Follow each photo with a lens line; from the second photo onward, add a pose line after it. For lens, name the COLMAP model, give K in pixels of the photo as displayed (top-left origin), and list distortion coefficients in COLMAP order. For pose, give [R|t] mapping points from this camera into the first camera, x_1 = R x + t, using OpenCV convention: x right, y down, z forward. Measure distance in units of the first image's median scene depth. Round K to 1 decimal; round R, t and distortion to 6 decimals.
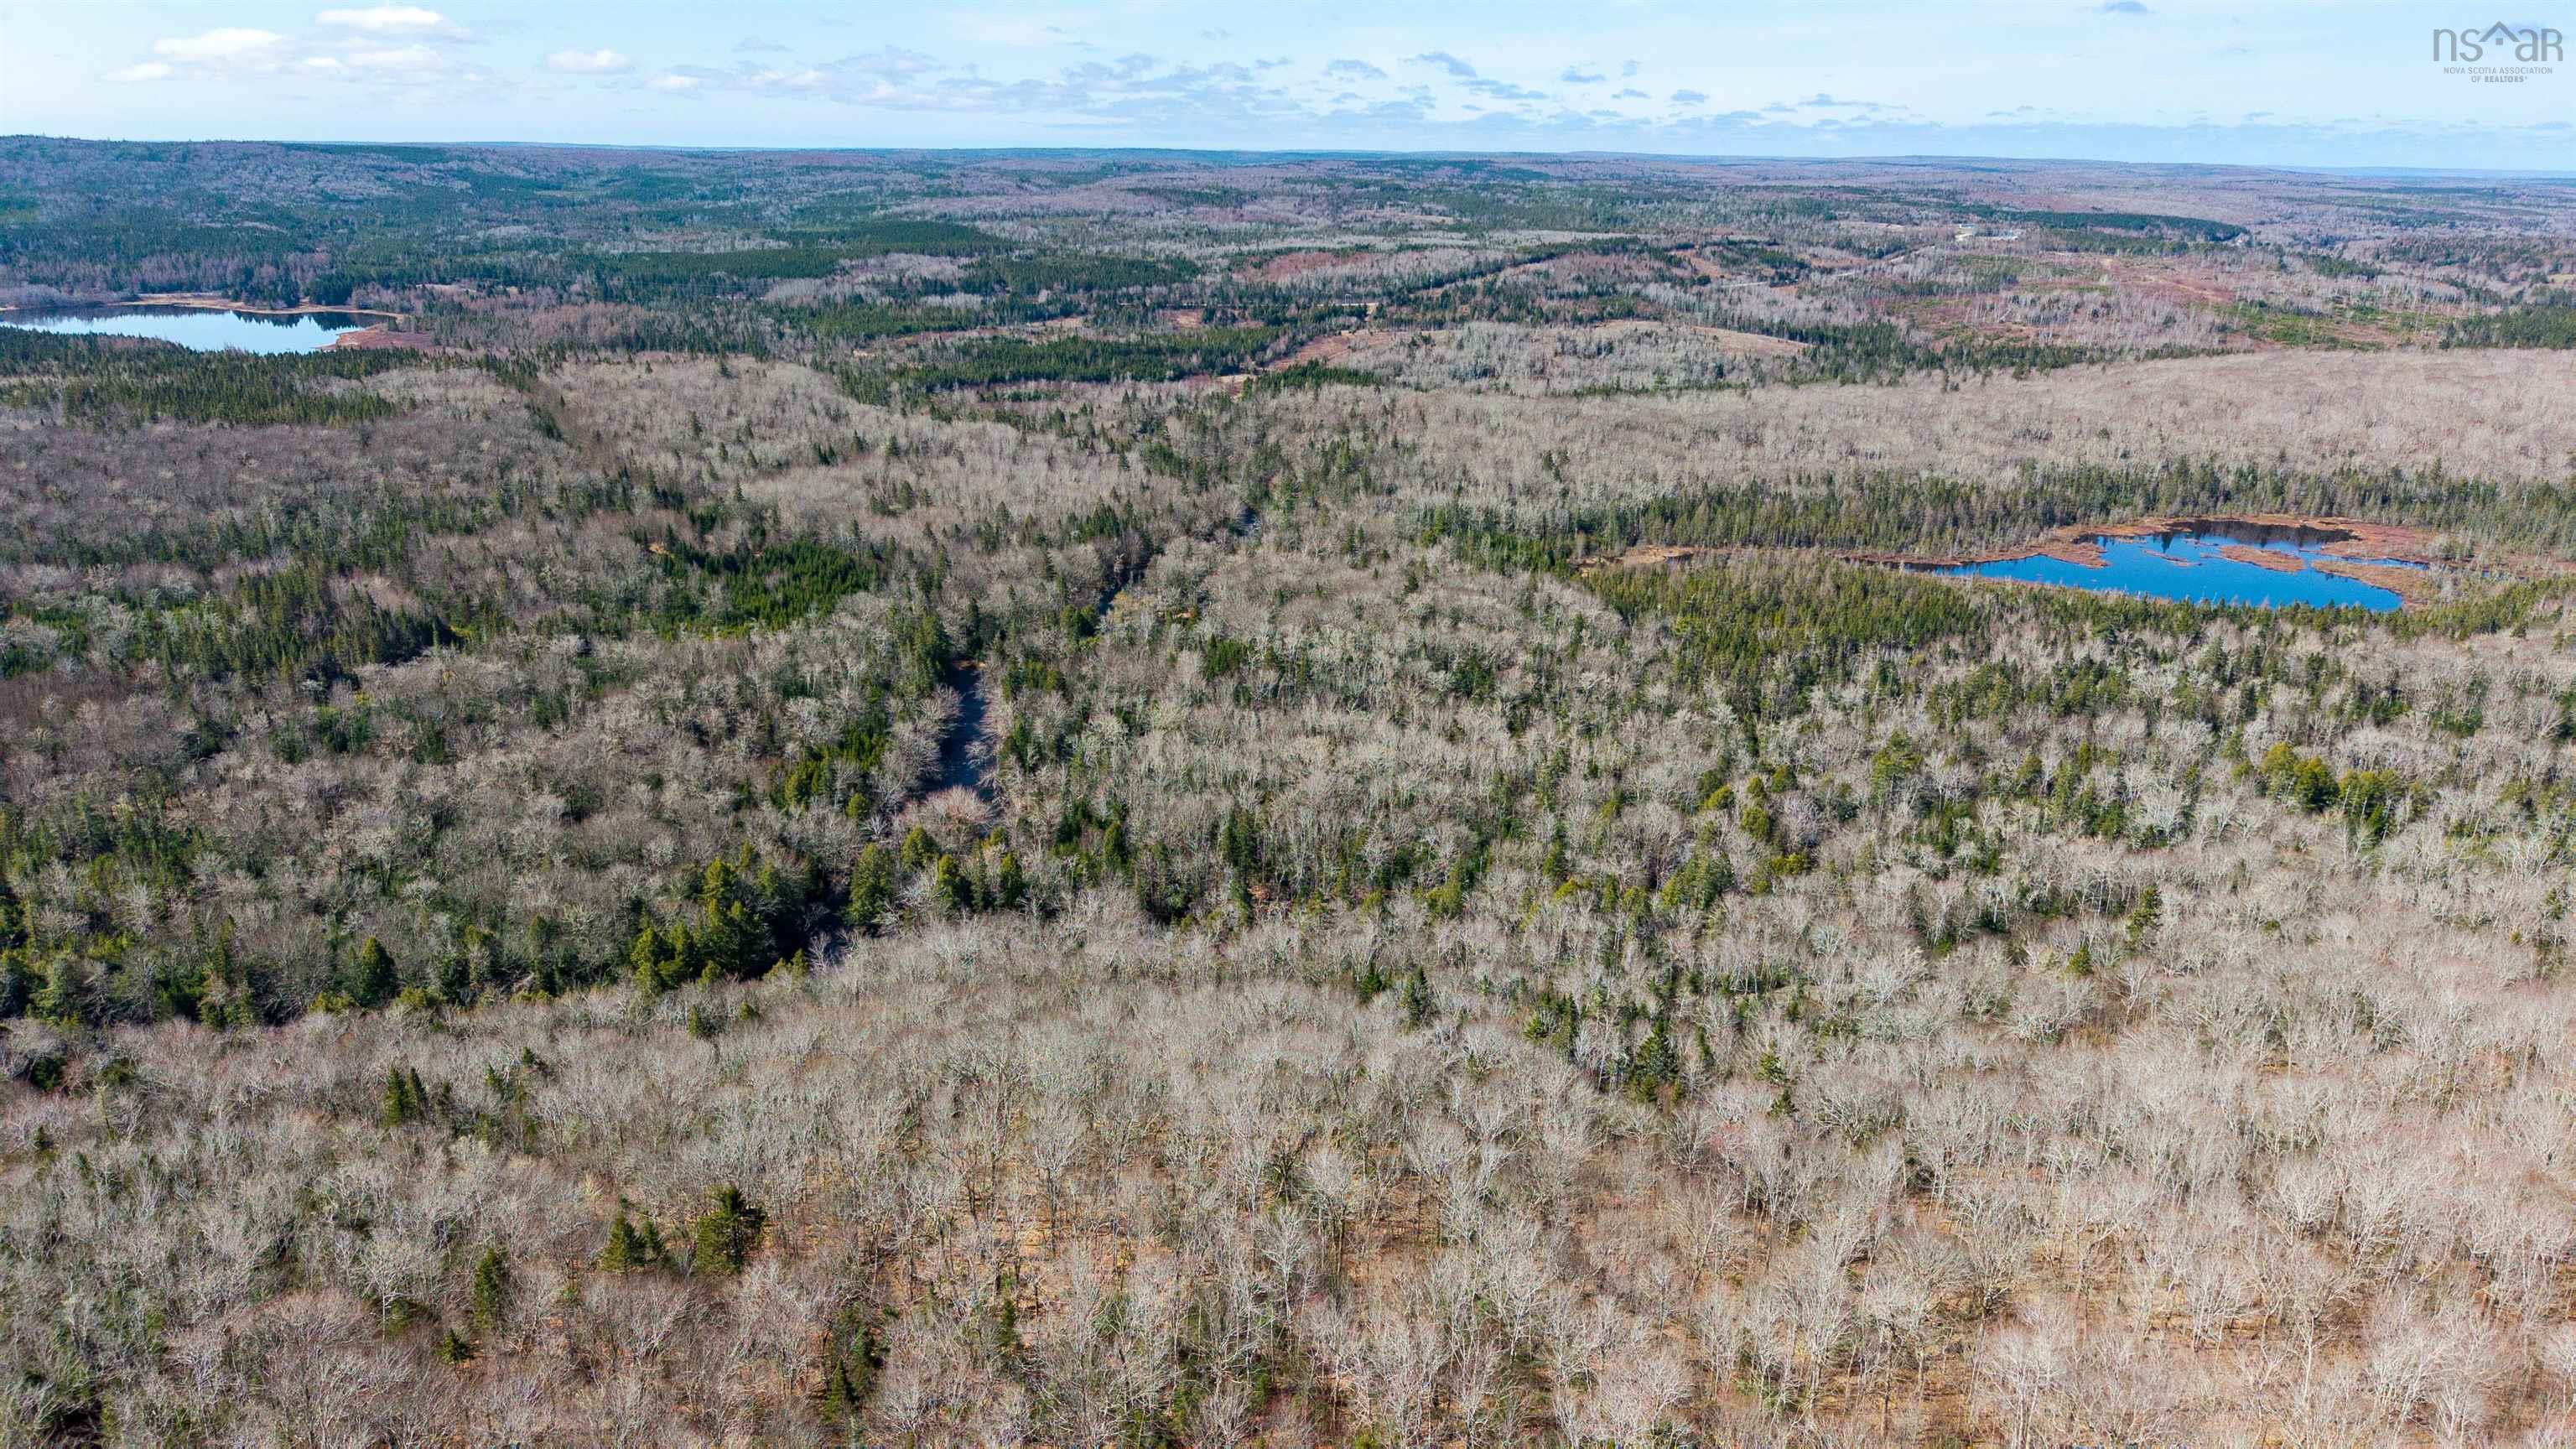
lens RADIAL K [[1721.9, 0, 1260.5], [0, 1721.9, 733.9], [0, 0, 1]] dist [0.041615, -0.036755]
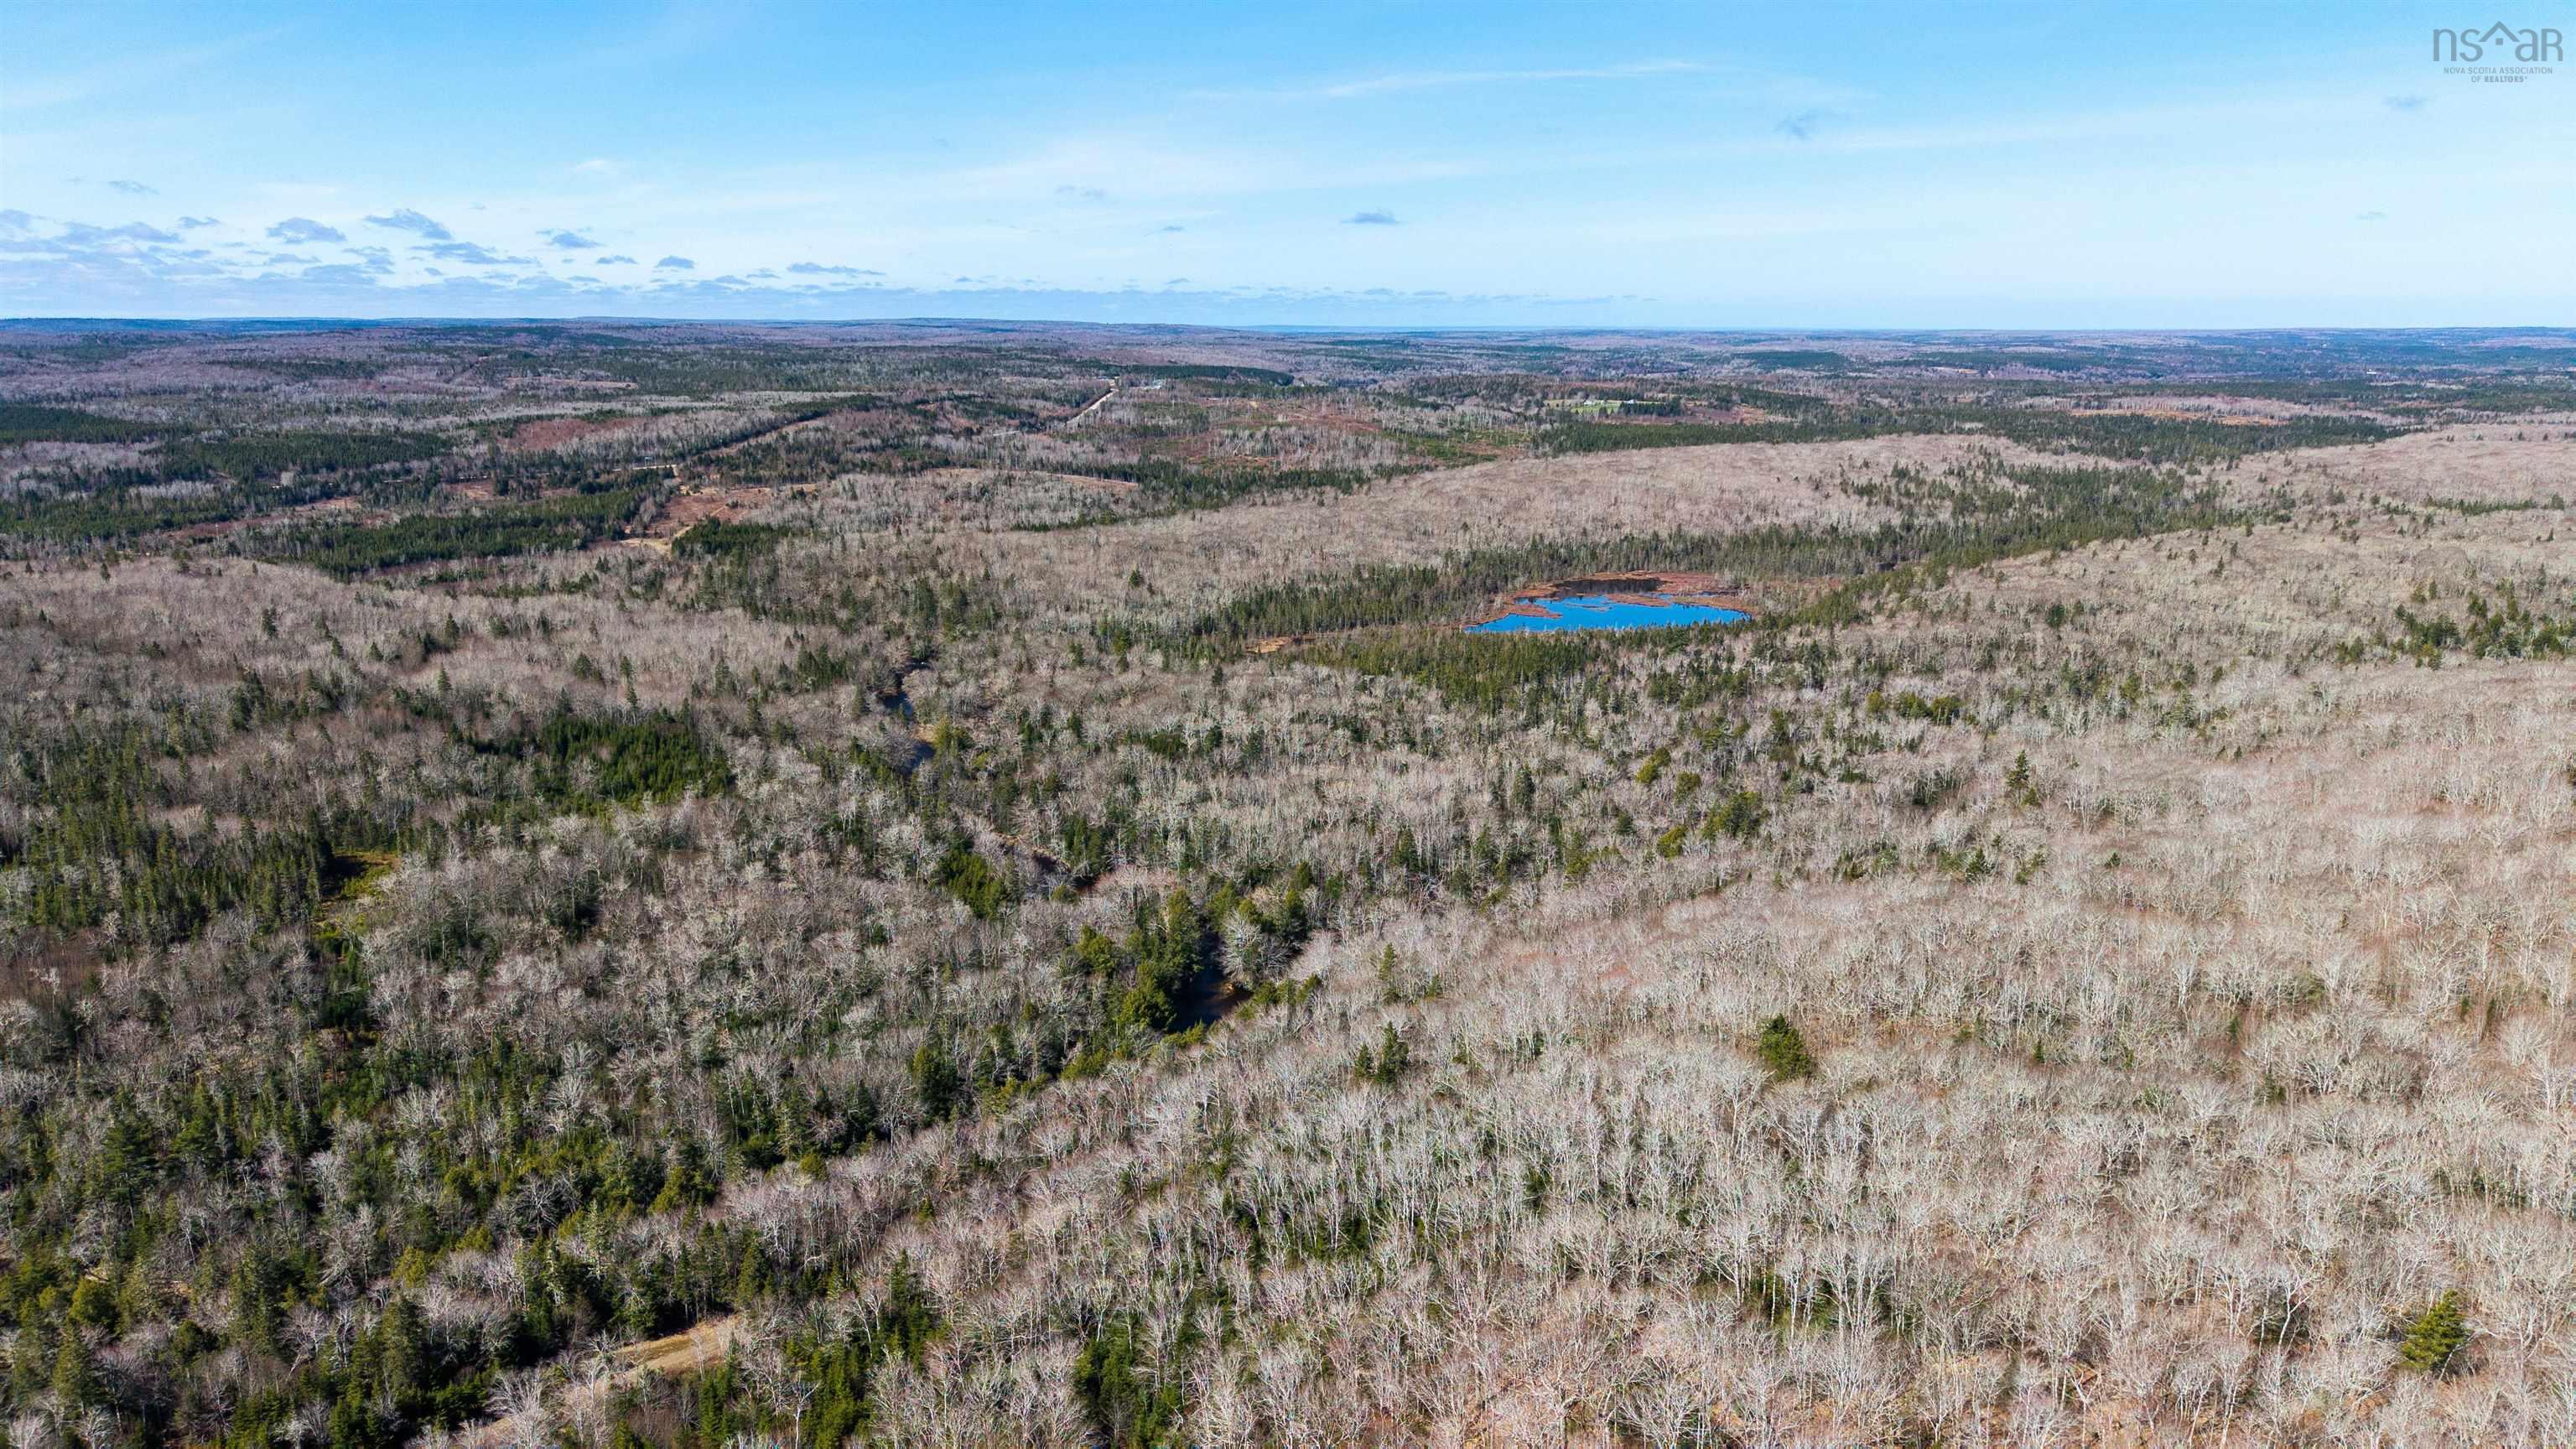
lens RADIAL K [[1722.2, 0, 1286.1], [0, 1722.2, 761.0], [0, 0, 1]] dist [0.043326, -0.037226]
pose [[0.851769, -0.143640, 0.503842, -0.183581], [0.179882, 0.983402, -0.023742, 0.002575], [-0.492069, 0.110855, 0.863470, -0.007313]]
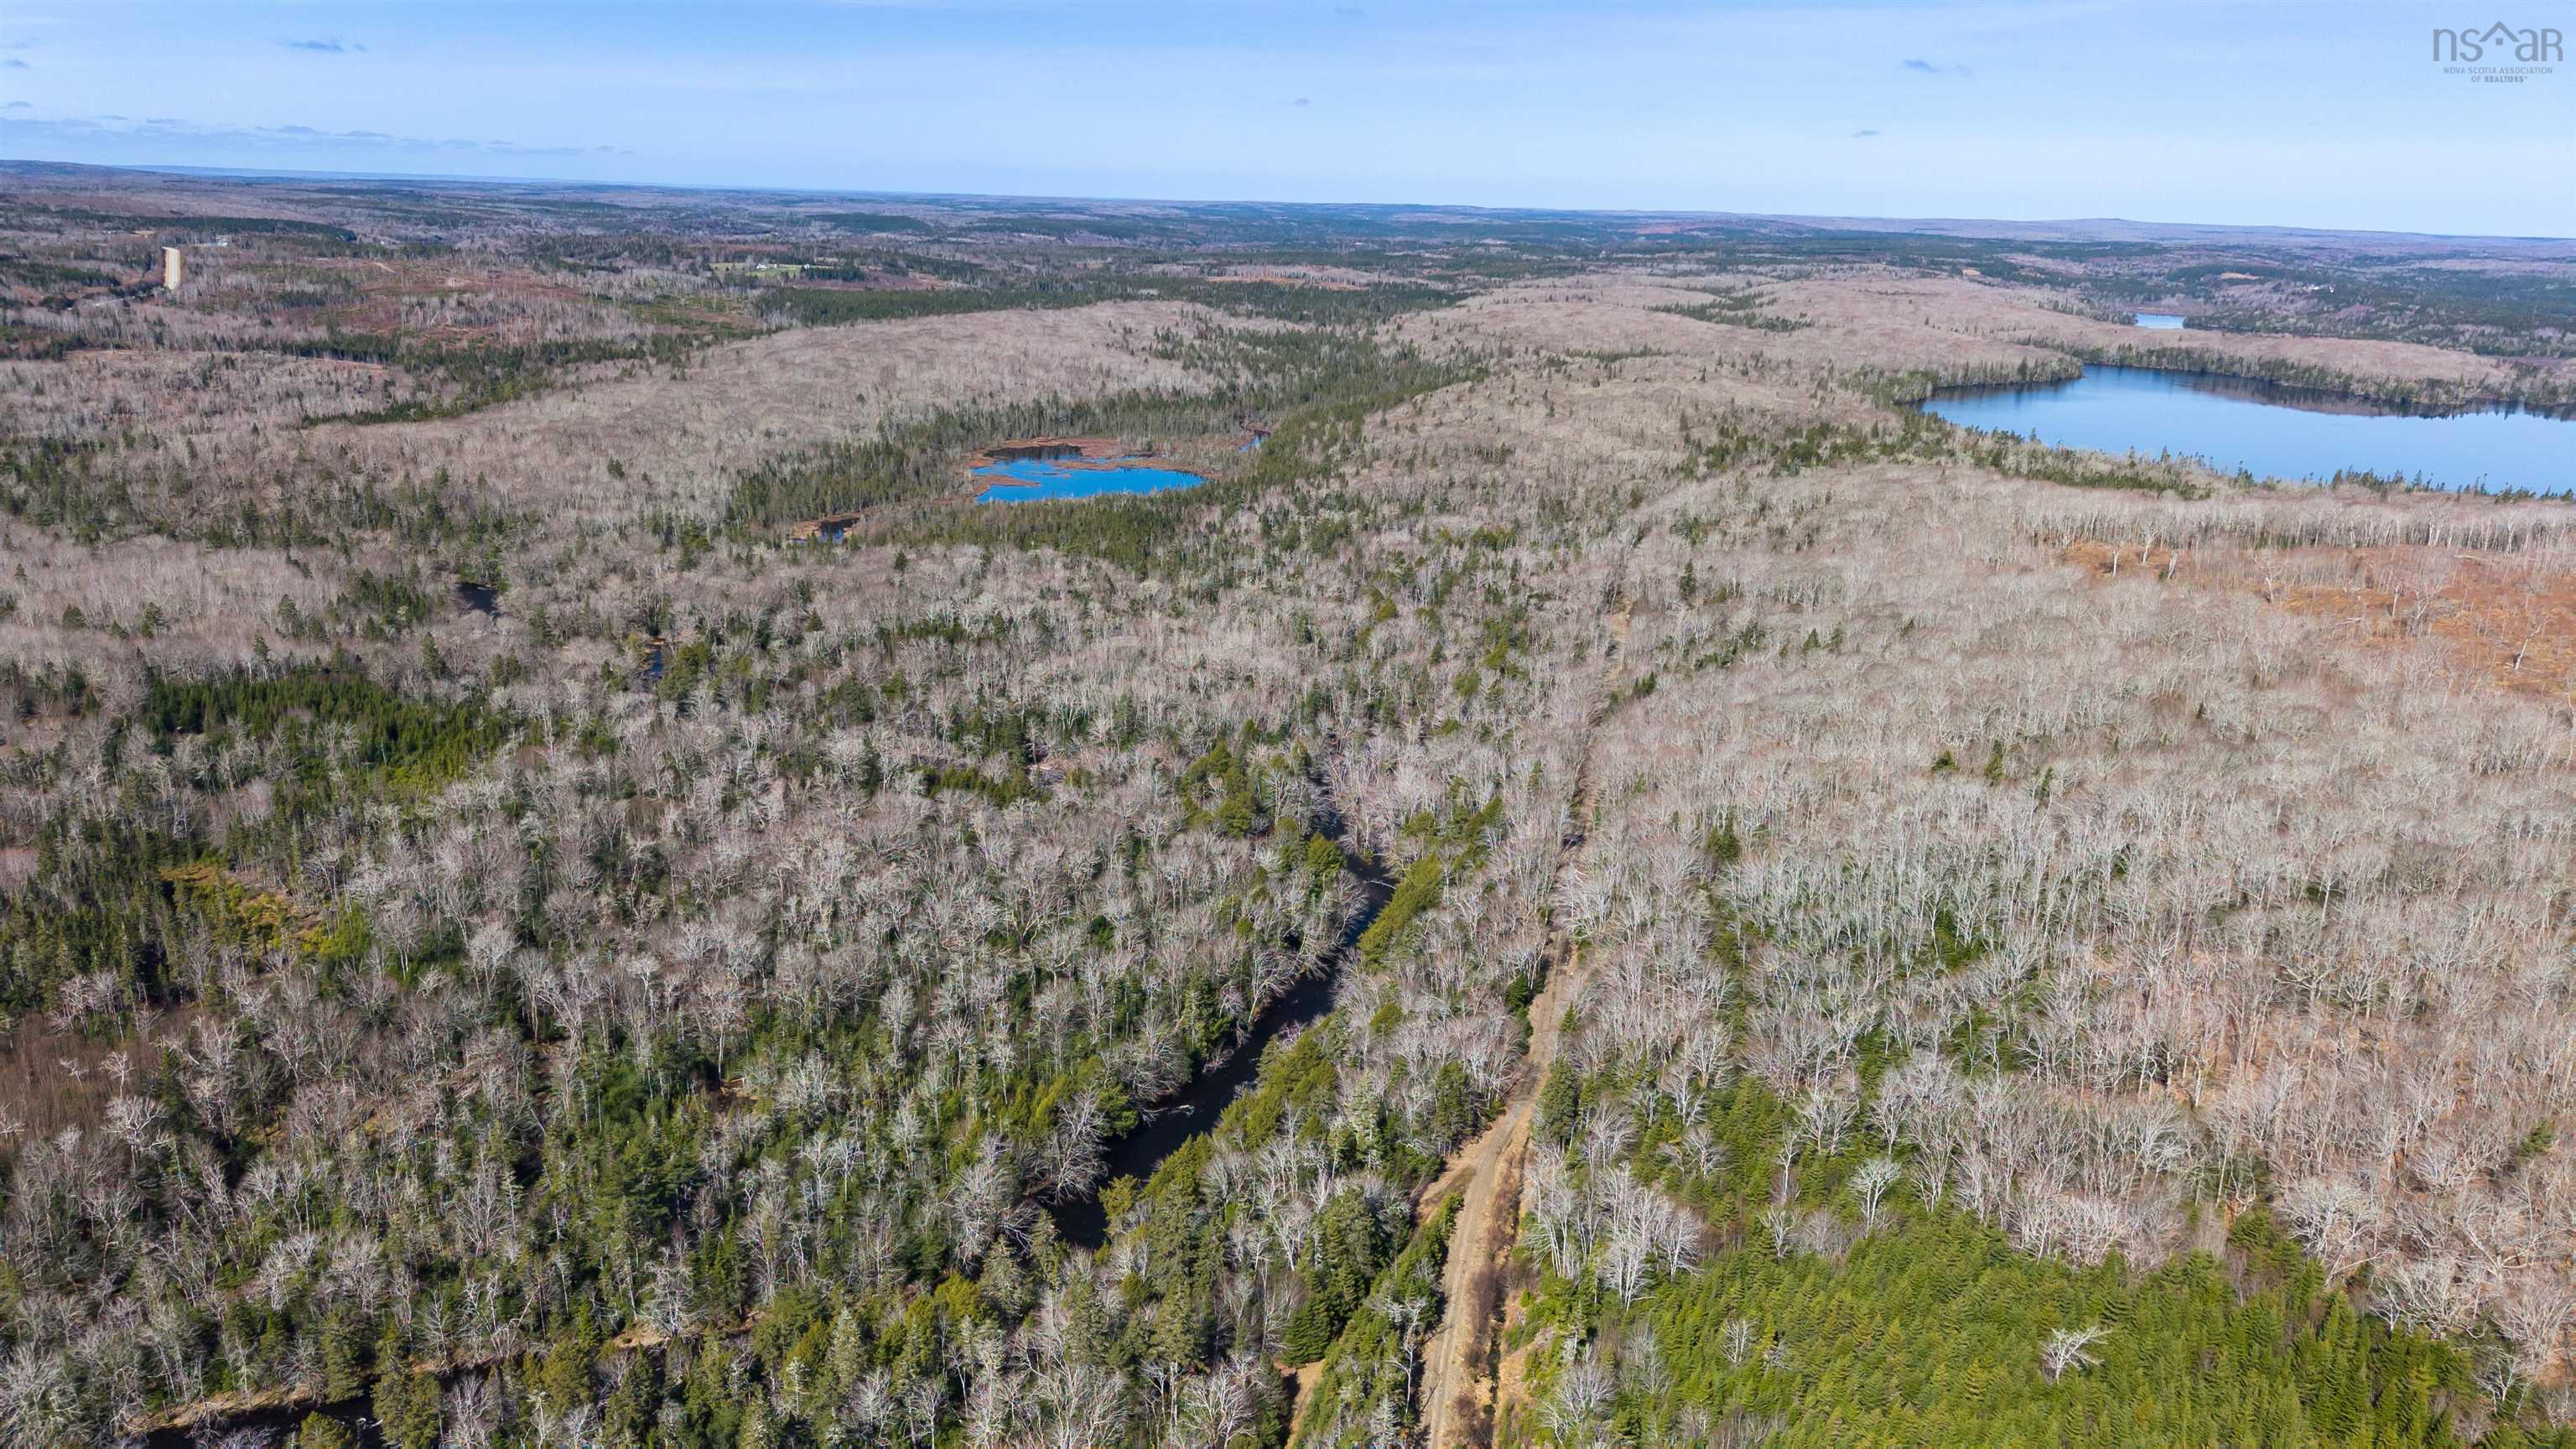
lens RADIAL K [[1702.5, 0, 1293.7], [0, 1702.5, 818.1], [0, 0, 1]] dist [0.049280, -0.046167]
pose [[0.450367, -0.310149, 0.837244, -0.319684], [0.270002, 0.941132, 0.203395, -0.037568], [-0.851040, 0.134455, 0.507596, 0.103380]]
